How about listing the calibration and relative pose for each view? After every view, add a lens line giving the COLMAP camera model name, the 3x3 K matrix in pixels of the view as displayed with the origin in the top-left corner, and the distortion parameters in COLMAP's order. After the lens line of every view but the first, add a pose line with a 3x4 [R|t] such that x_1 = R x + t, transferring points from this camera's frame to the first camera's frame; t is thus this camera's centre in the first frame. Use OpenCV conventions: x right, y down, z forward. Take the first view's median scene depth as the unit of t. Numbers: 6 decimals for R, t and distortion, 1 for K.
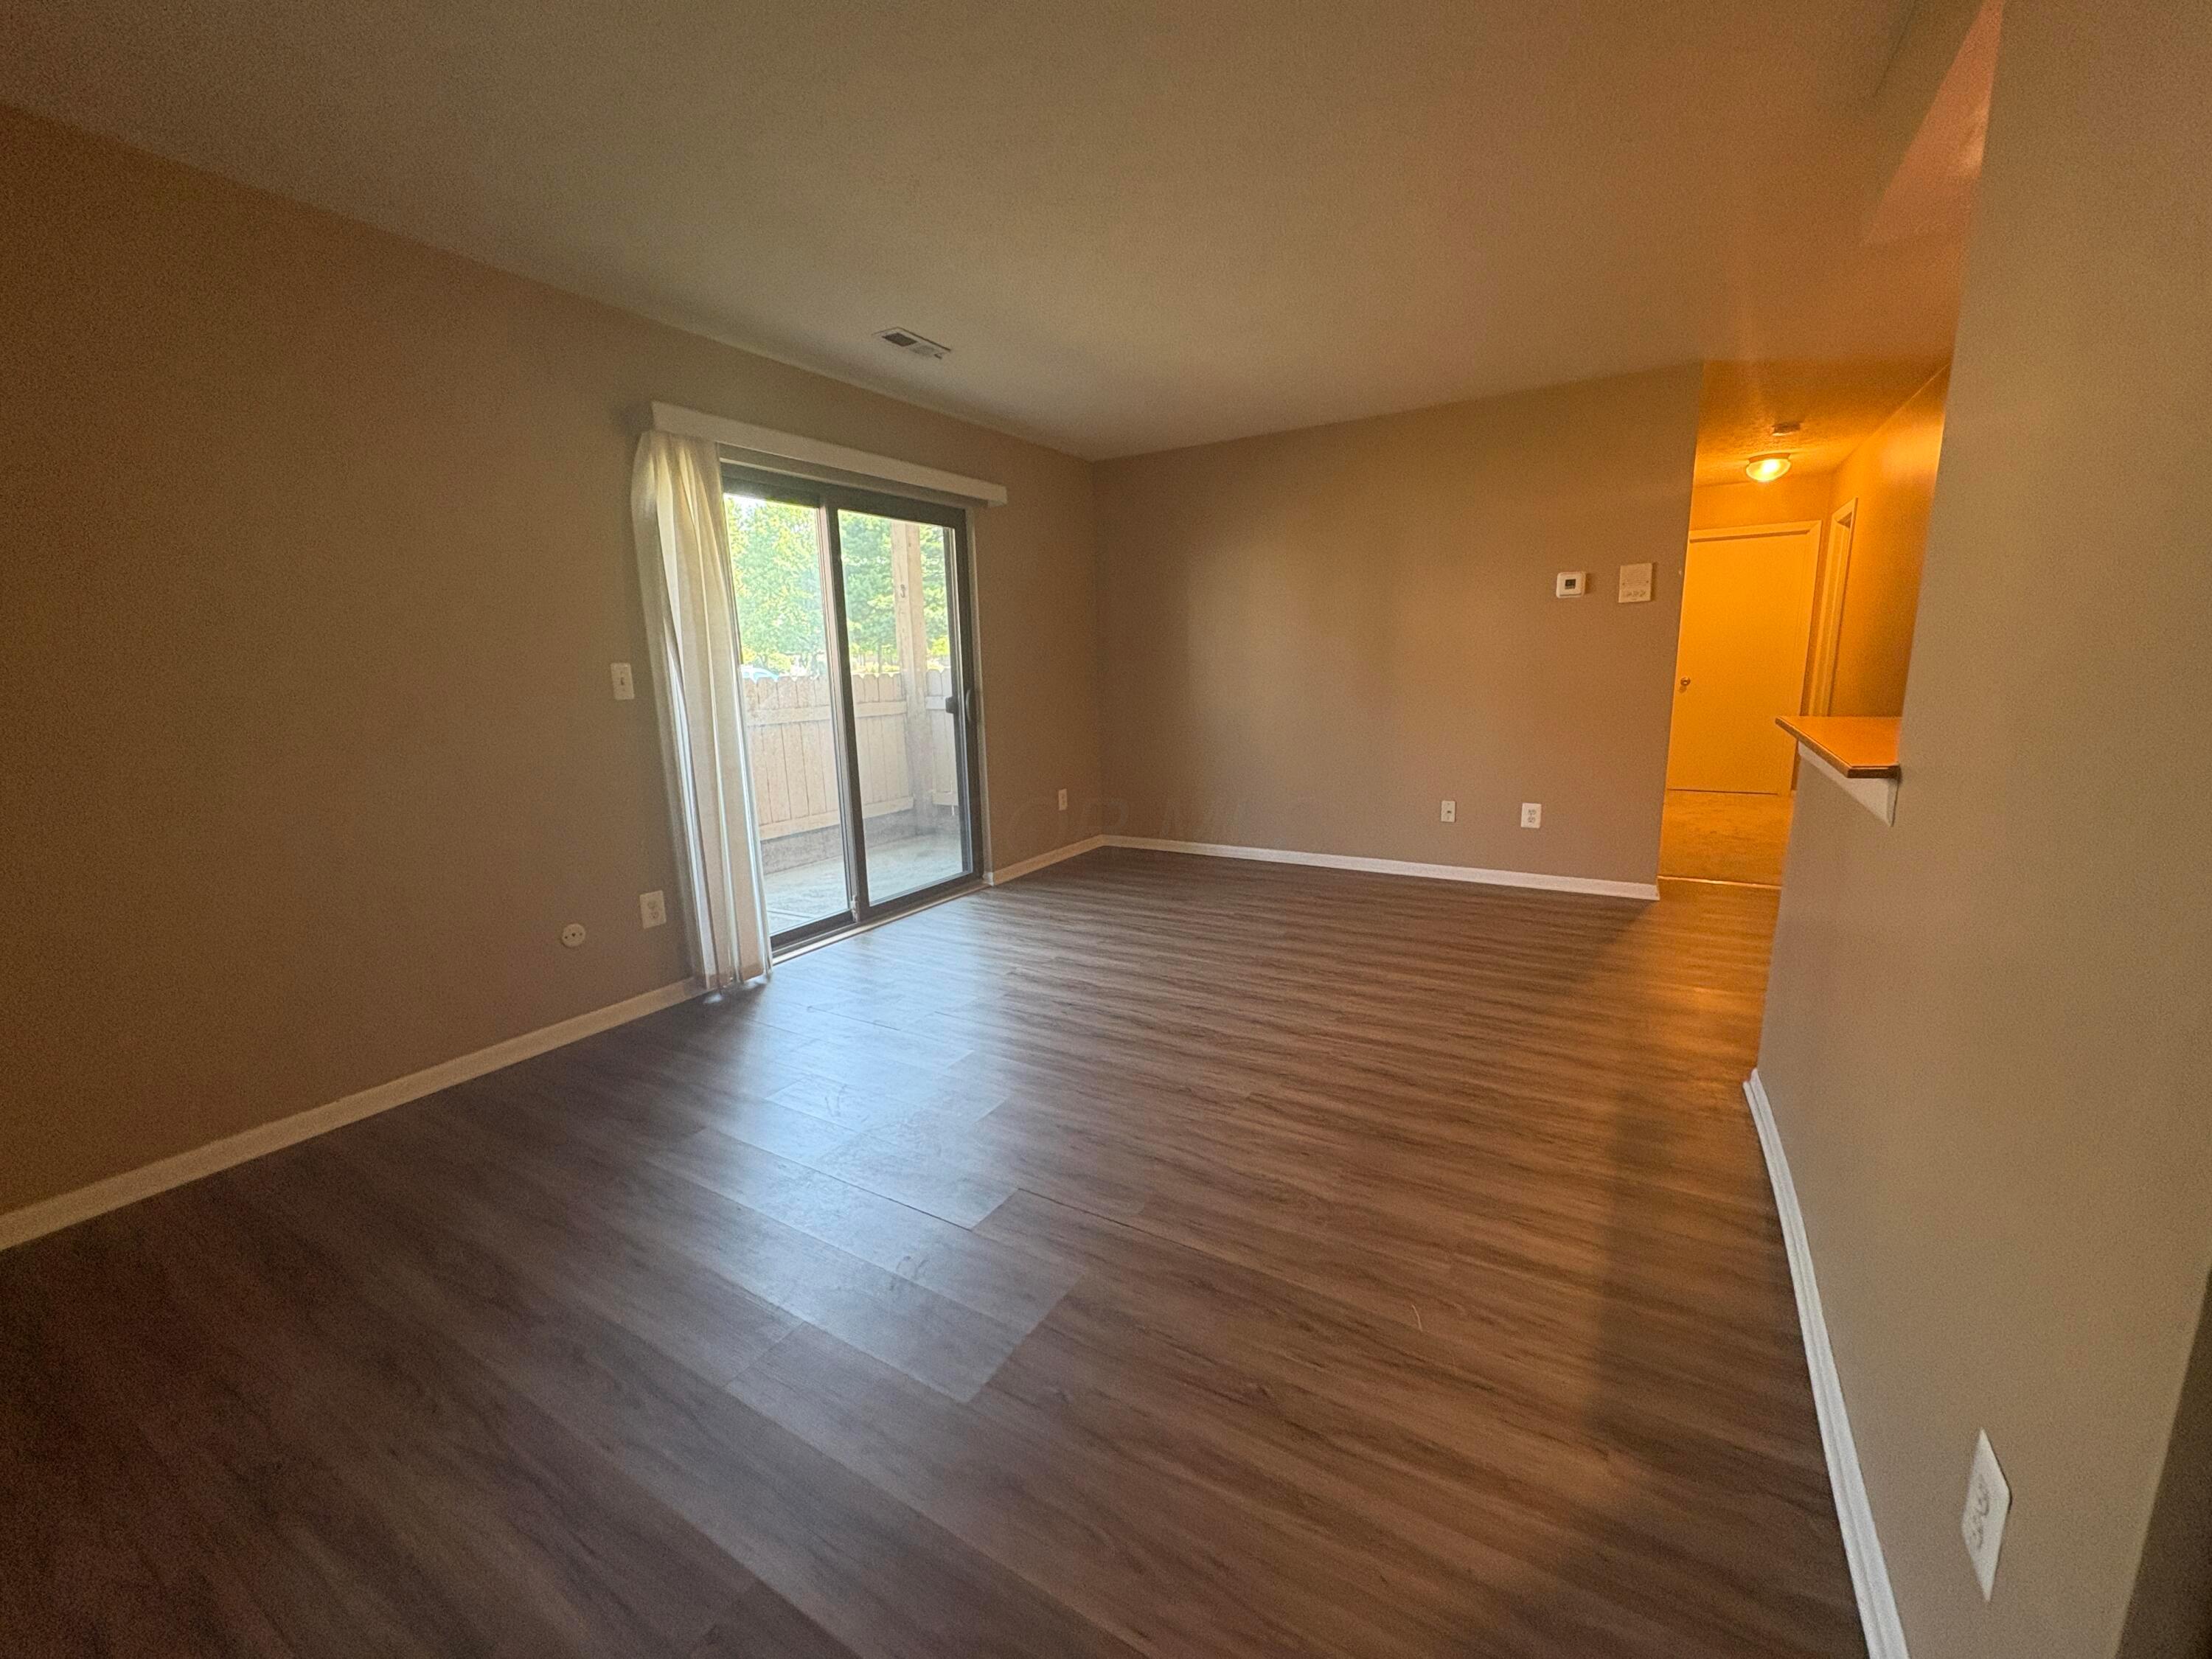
lens RADIAL K [[883.6, 0, 1106.0], [0, 883.6, 829.5], [0, 0, 1]] dist [-0.000171, -0.000014]
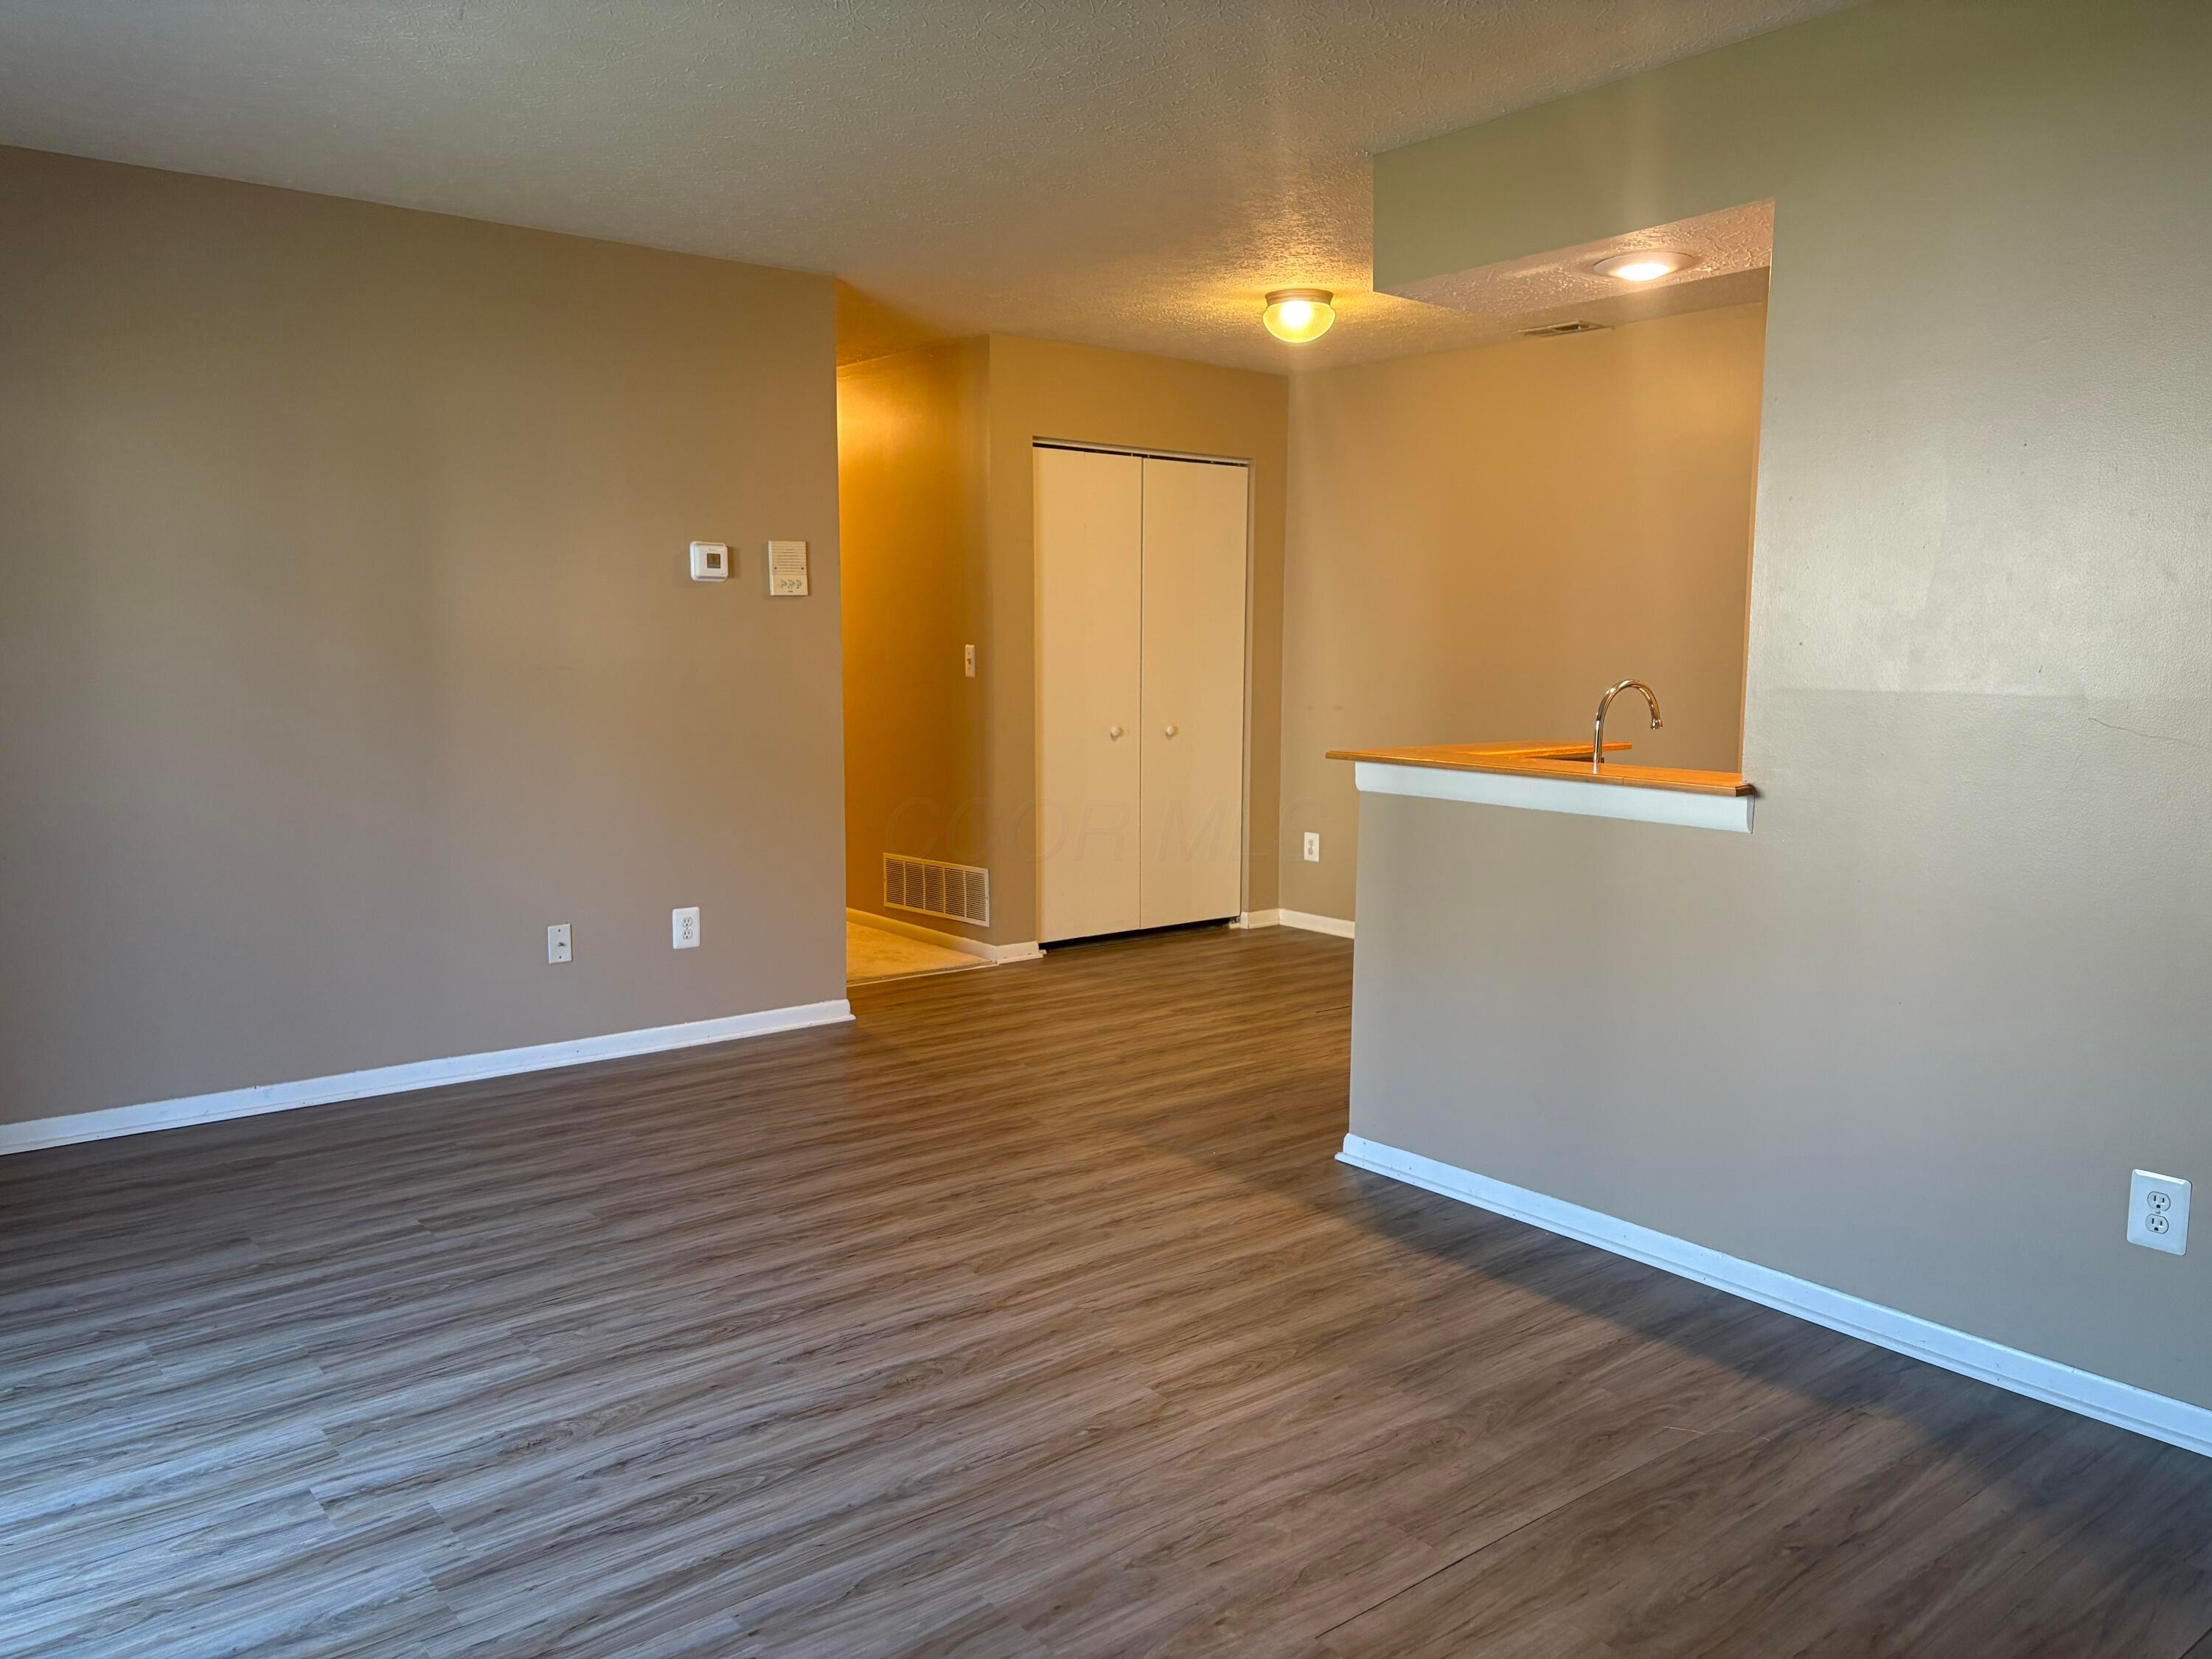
lens RADIAL K [[1684.6, 0, 1106.0], [0, 1684.6, 829.5], [0, 0, 1]] dist [0.074629, -0.081287]
pose [[0.338124, -0.079753, 0.937716, -0.635844], [0.159622, 0.986826, 0.026372, -0.083500], [-0.927466, 0.140763, 0.346400, 0.389033]]
